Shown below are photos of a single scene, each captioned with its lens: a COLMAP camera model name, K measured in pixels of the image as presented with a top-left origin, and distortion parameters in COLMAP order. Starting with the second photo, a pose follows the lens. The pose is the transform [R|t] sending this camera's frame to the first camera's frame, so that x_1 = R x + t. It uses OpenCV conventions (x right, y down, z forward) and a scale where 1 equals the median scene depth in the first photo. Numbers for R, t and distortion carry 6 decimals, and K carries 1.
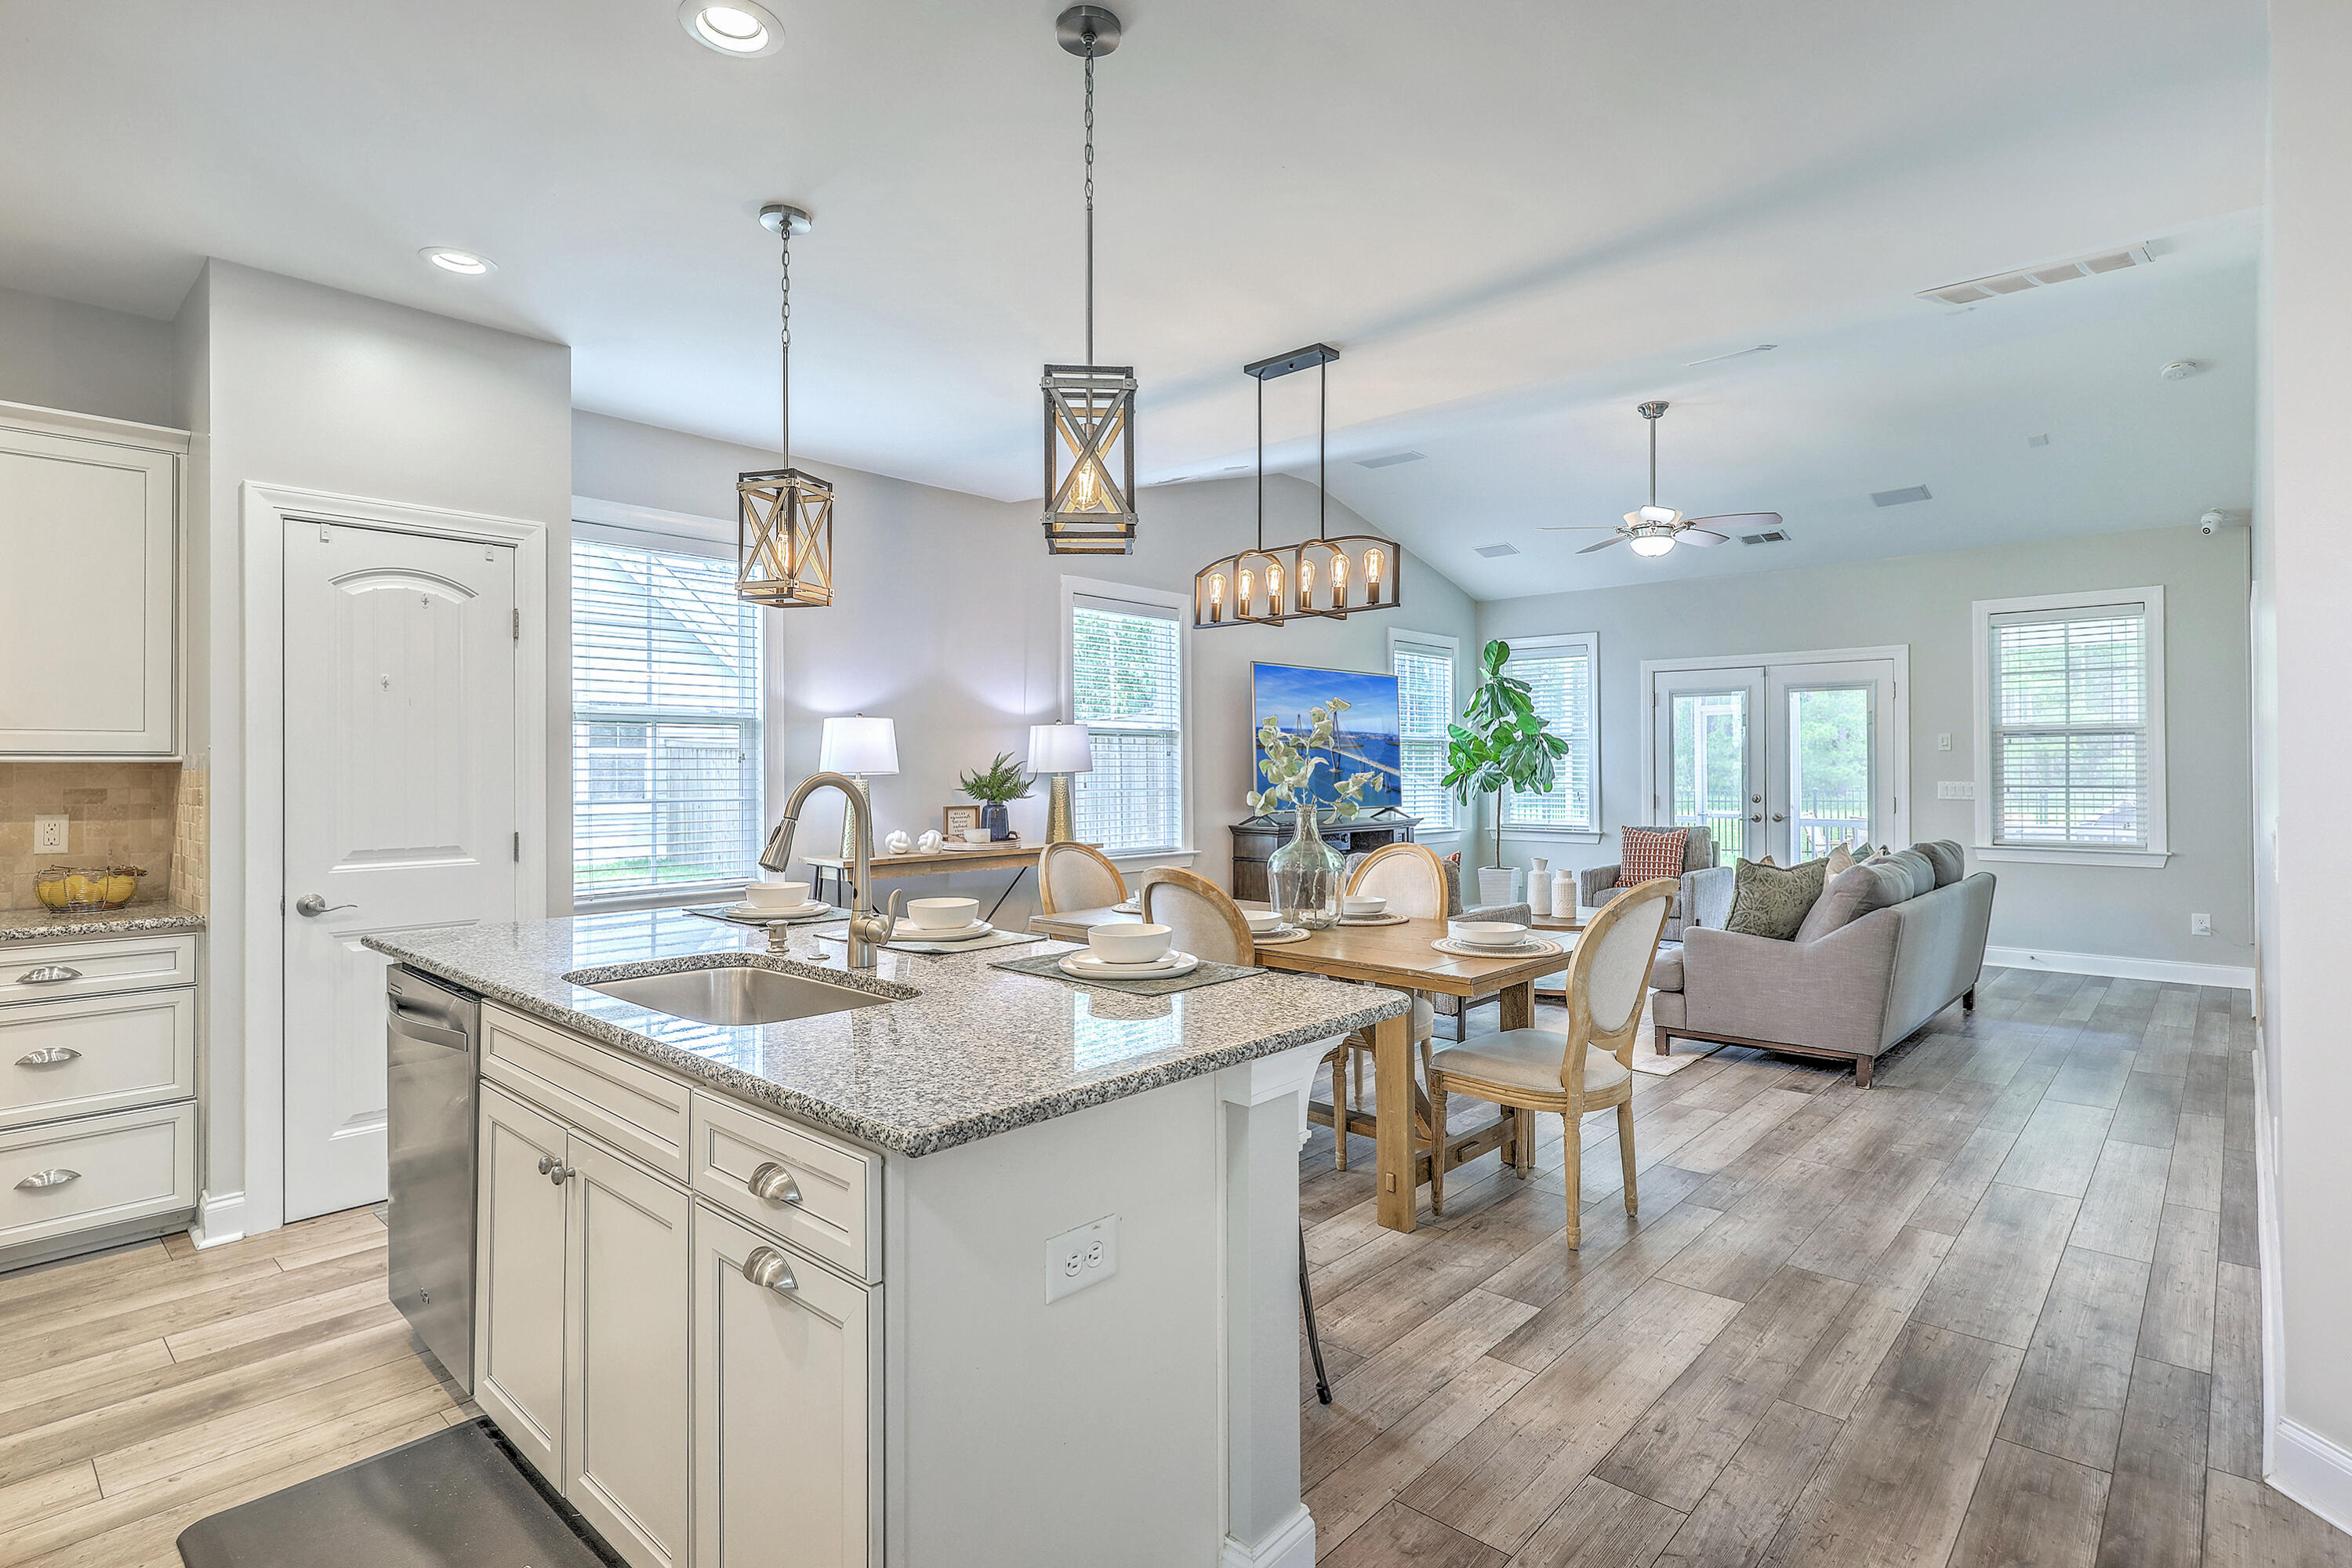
lens RADIAL K [[1167.1, 0, 1201.2], [0, 1167.1, 754.2], [0, 0, 1]] dist [0.003743, -0.002424]
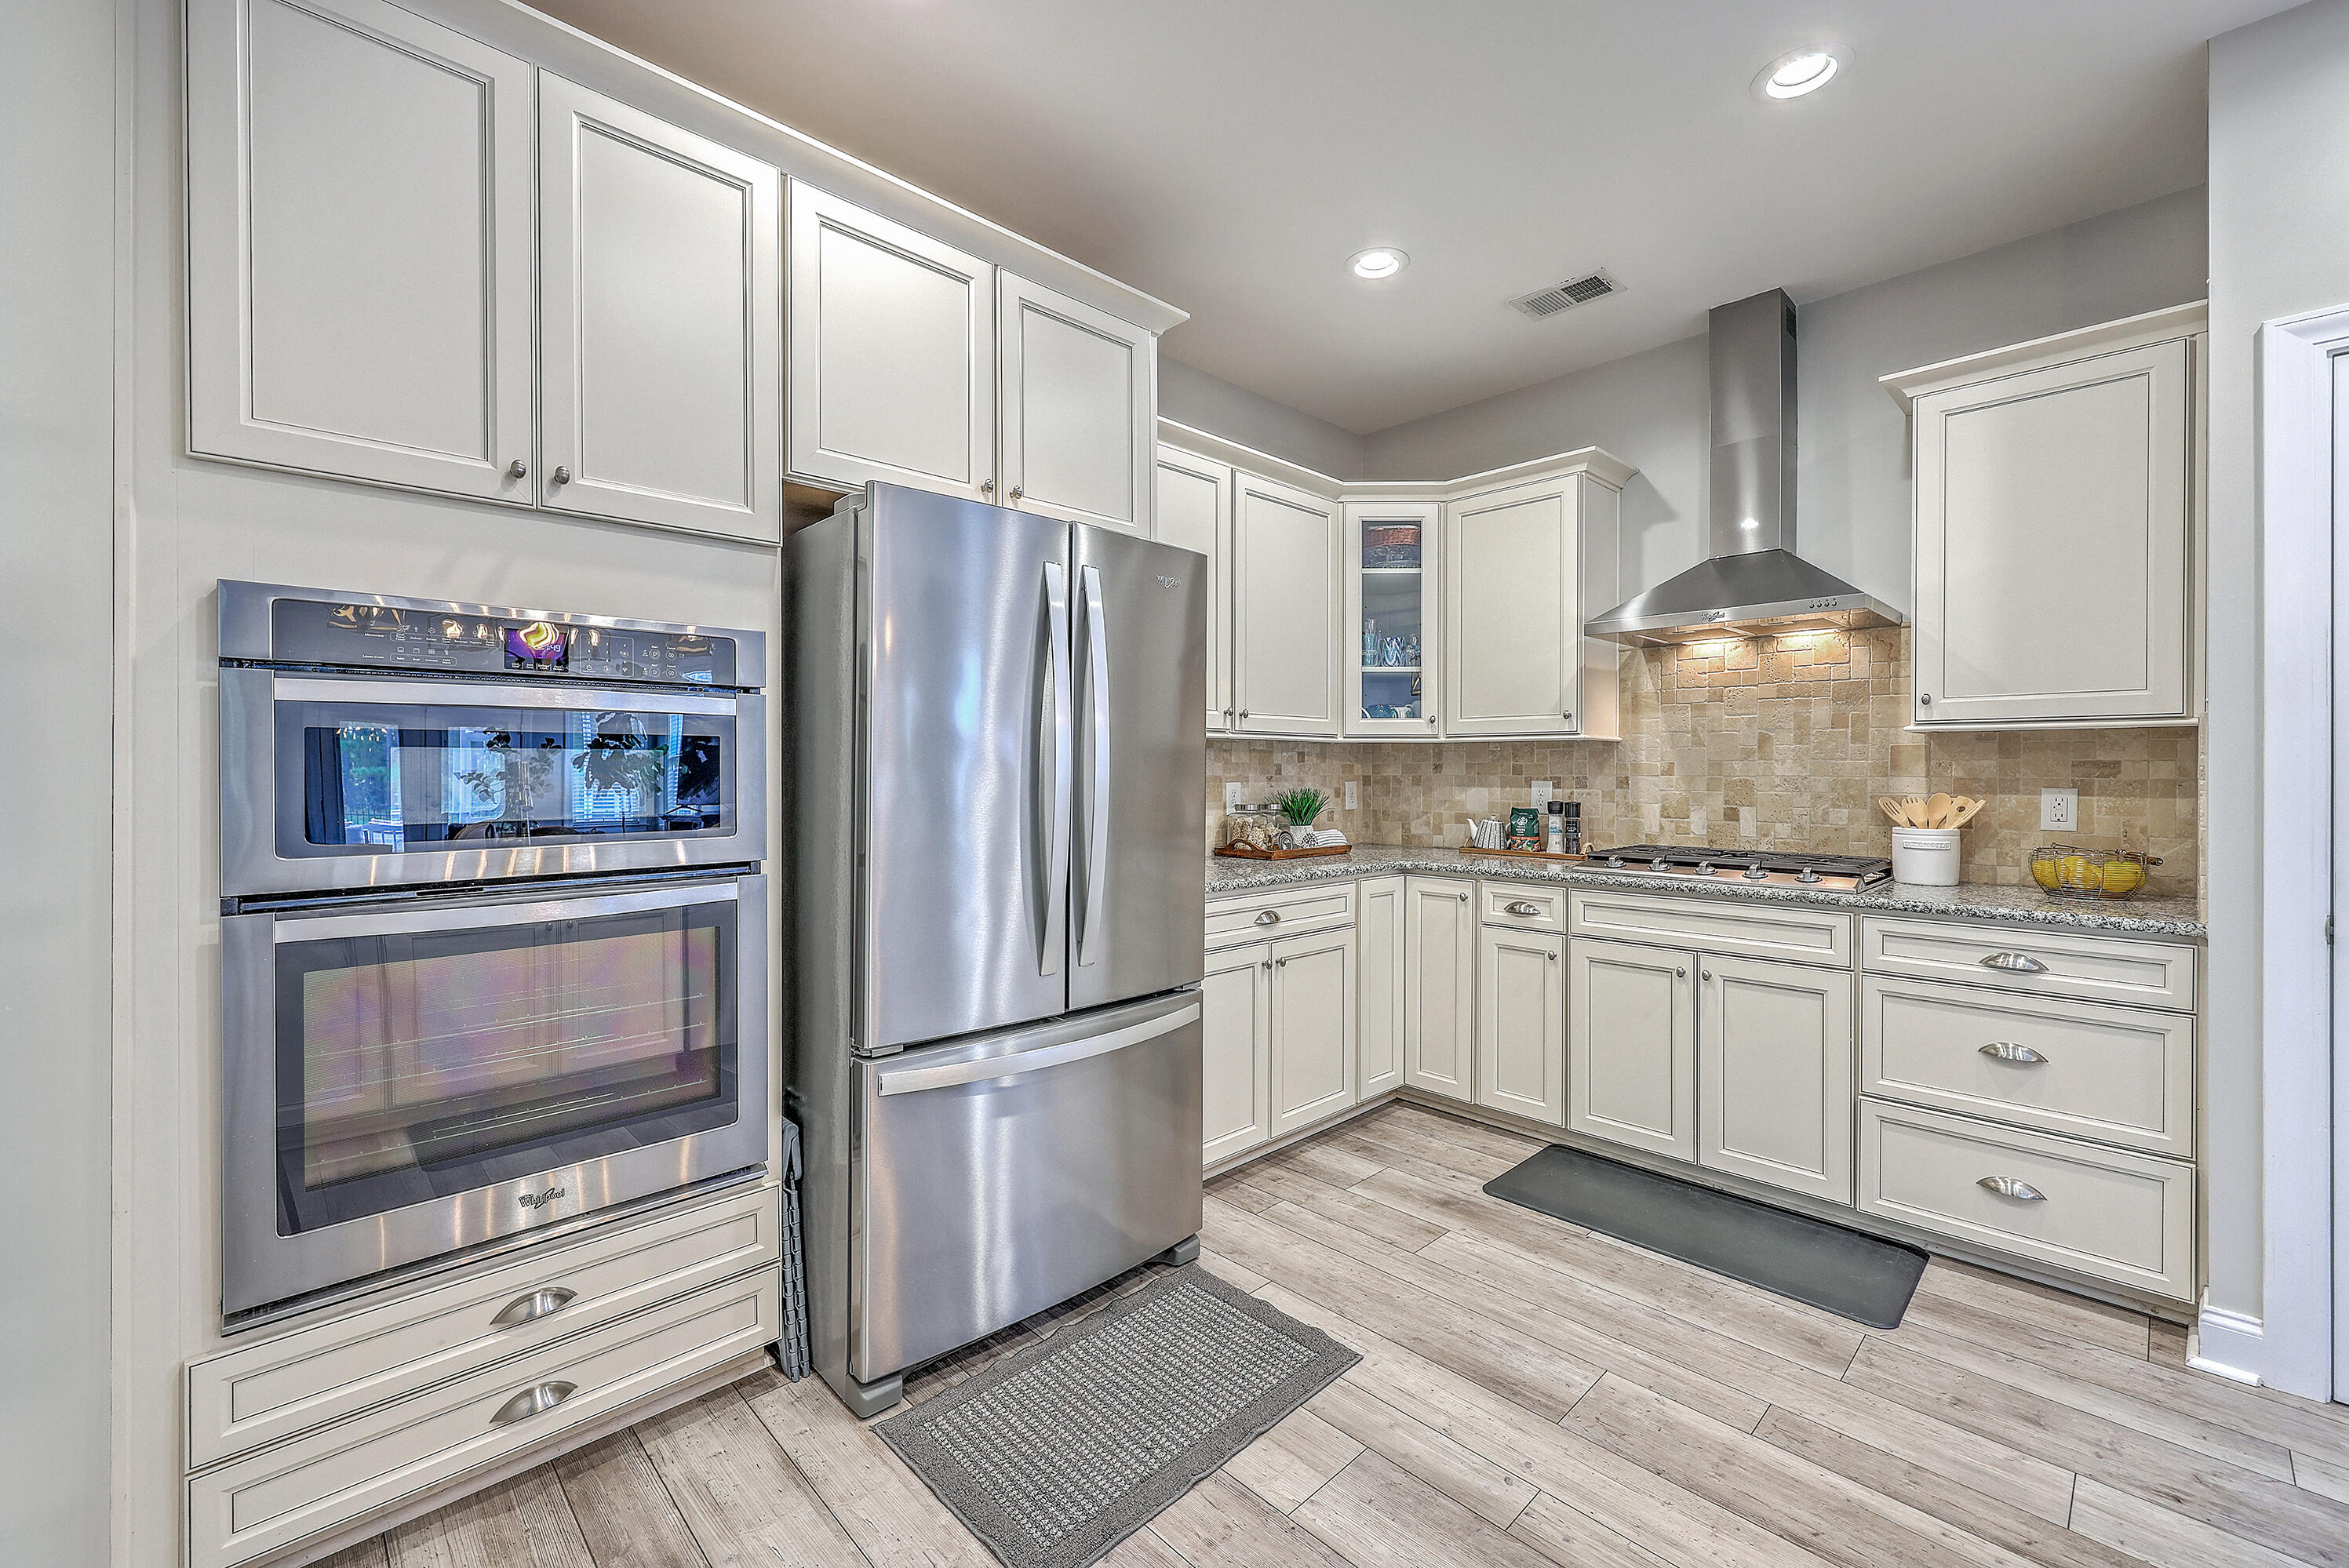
lens RADIAL K [[951.4, 0, 1174.9], [0, 951.4, 773.1], [0, 0, 1]] dist [-0.000671, -0.000718]
pose [[-0.079945, 0.009449, -0.996754, -0.095362], [0.012463, 0.999886, 0.008479, 0.013088], [0.996721, -0.011744, -0.080054, 0.193843]]
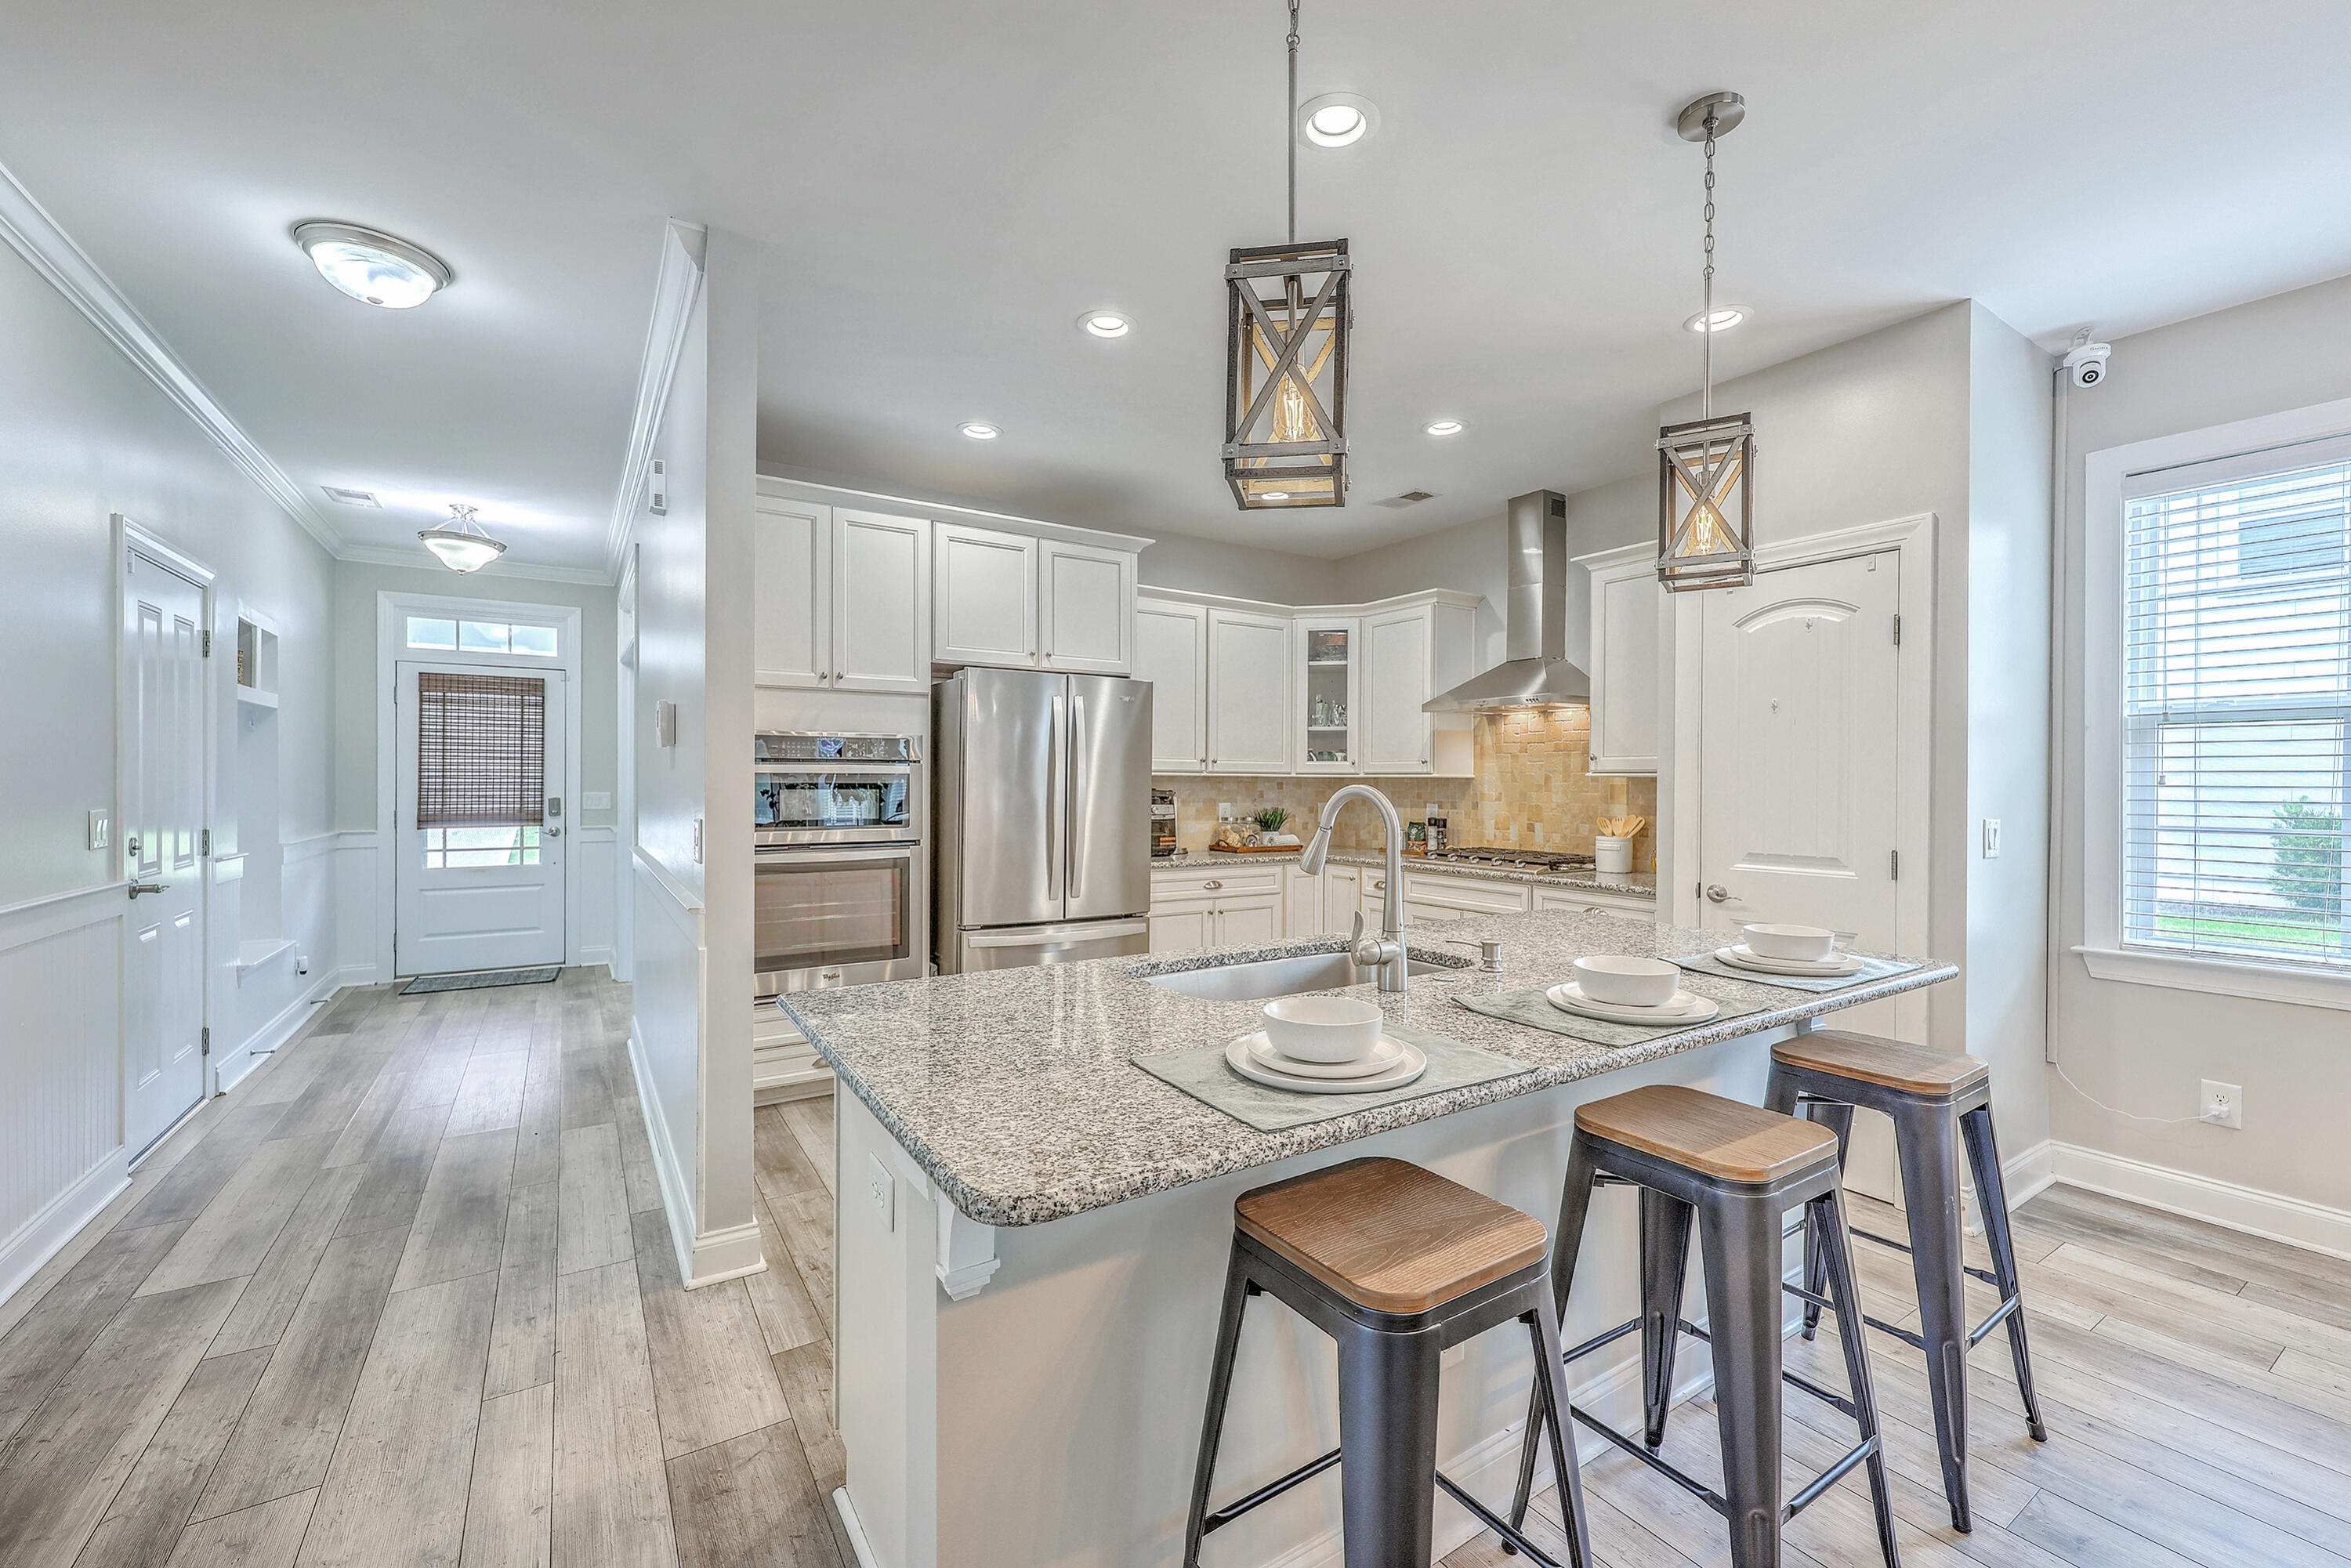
lens RADIAL K [[952.3, 0, 1181.3], [0, 952.3, 786.2], [0, 0, 1]] dist [-0.000671, -0.000718]
pose [[-0.267009, 0.008714, -0.963655, 0.182136], [0.008404, 0.999942, 0.006714, 0.002648], [0.963658, -0.006306, -0.267066, 0.376304]]
